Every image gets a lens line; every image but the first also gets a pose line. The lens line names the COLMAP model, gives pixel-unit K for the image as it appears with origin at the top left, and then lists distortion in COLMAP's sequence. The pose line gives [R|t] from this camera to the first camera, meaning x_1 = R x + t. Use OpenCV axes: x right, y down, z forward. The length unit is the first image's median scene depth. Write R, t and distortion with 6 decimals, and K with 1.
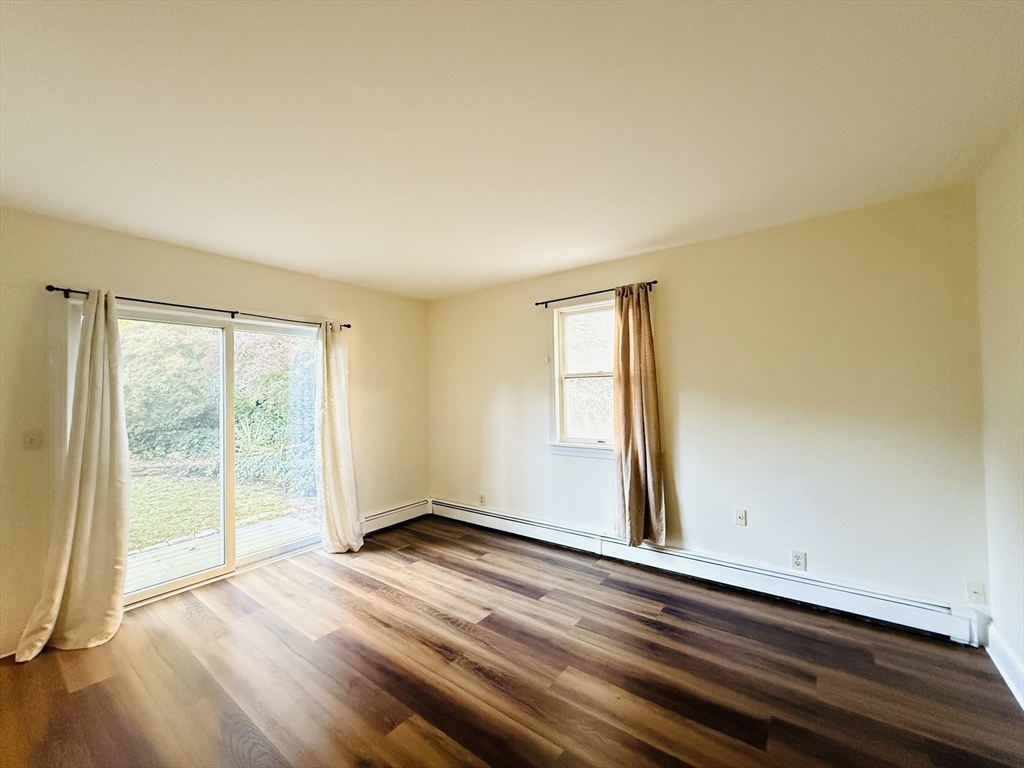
lens RADIAL K [[405.5, 0, 507.0], [0, 405.5, 381.8], [0, 0, 1]] dist [-0.010122, 0.000948]
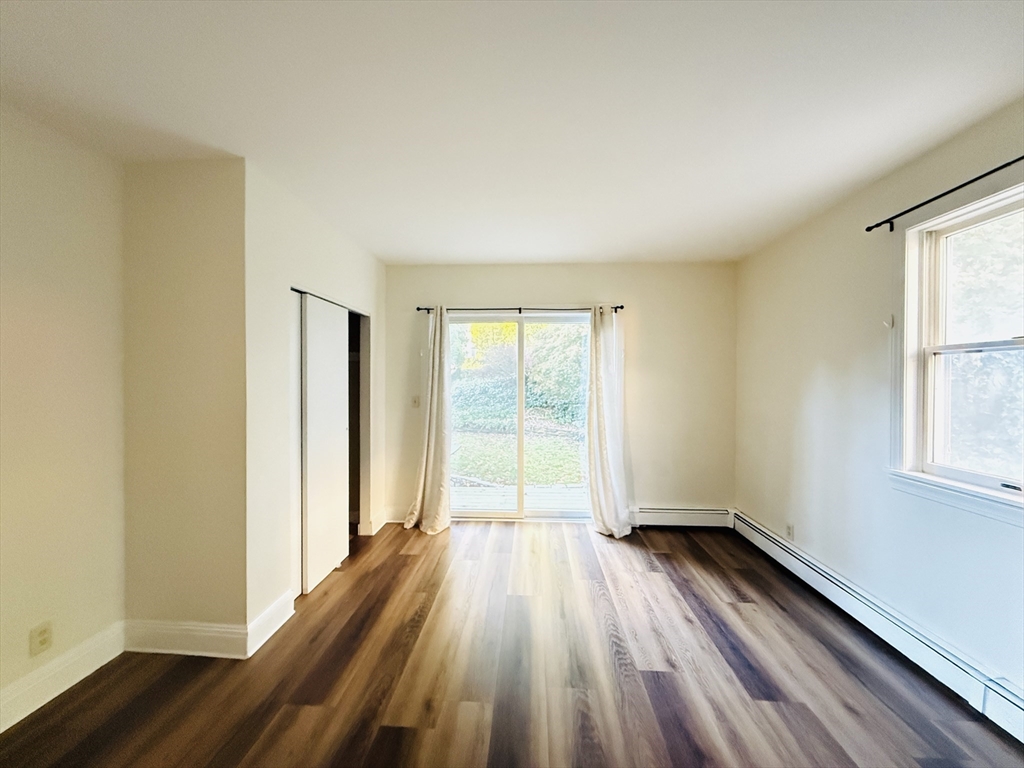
lens RADIAL K [[405.5, 0, 506.2], [0, 405.5, 383.5], [0, 0, 1]] dist [-0.010122, 0.000948]
pose [[0.550989, 0.029028, -0.834008, 0.301396], [0.009078, 0.999127, 0.040772, 0.003125], [0.834463, -0.030036, 0.550244, 0.262533]]
